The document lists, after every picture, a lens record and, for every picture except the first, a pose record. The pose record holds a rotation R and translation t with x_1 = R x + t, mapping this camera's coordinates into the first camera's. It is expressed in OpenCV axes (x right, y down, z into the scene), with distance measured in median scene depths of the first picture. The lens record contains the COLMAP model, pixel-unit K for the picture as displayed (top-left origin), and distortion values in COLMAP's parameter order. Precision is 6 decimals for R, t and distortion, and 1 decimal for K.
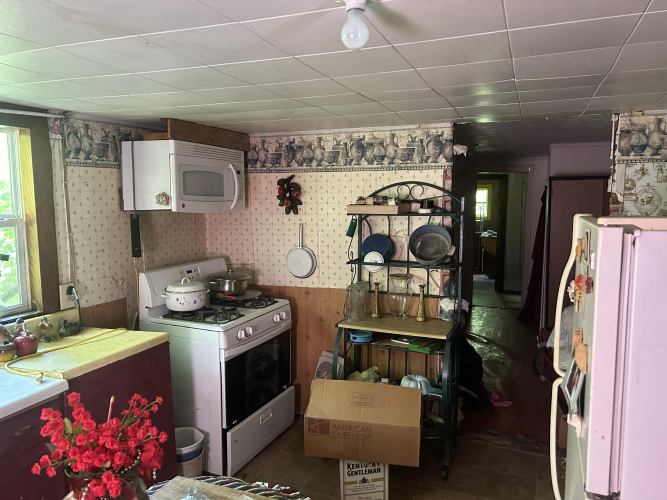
lens RADIAL K [[496.2, 0, 333.8], [0, 496.2, 254.4], [0, 0, 1]] dist [0.038168, -0.045507]
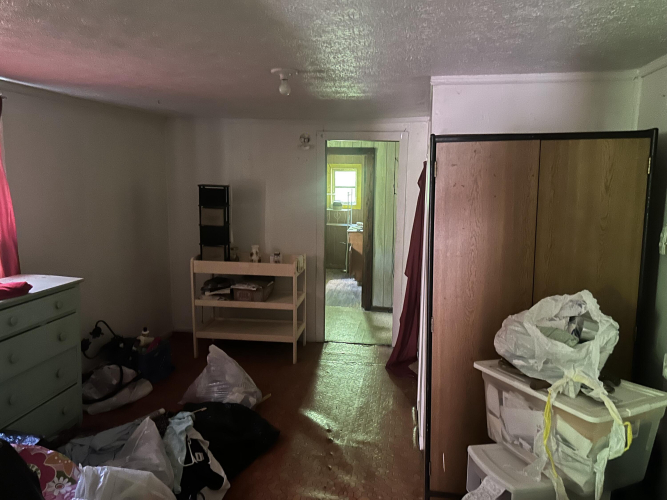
lens RADIAL K [[496.2, 0, 334.6], [0, 496.2, 250.7], [0, 0, 1]] dist [0.038168, -0.045507]
pose [[0.975268, -0.014462, 0.220553, 0.165709], [0.008772, 0.999603, 0.026758, -0.040925], [-0.220852, -0.024162, 0.975008, 0.391521]]
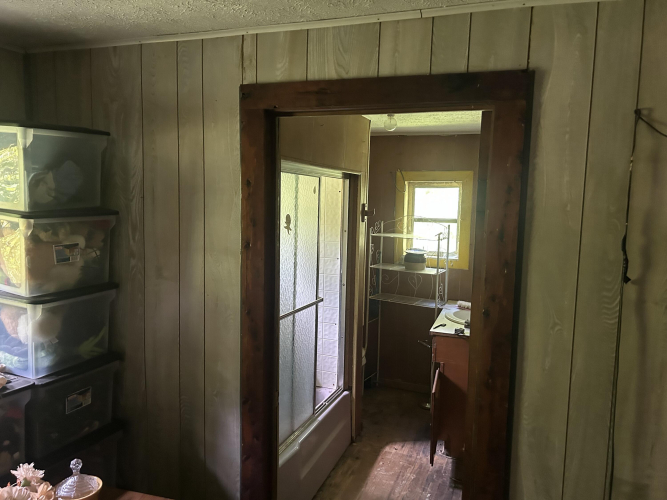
lens RADIAL K [[496.2, 0, 333.9], [0, 496.2, 249.3], [0, 0, 1]] dist [0.038168, -0.045507]
pose [[0.999755, 0.021780, 0.004040, 0.365220], [-0.021715, 0.999644, -0.015483, -0.128787], [-0.004376, 0.015391, 0.999872, 1.078571]]
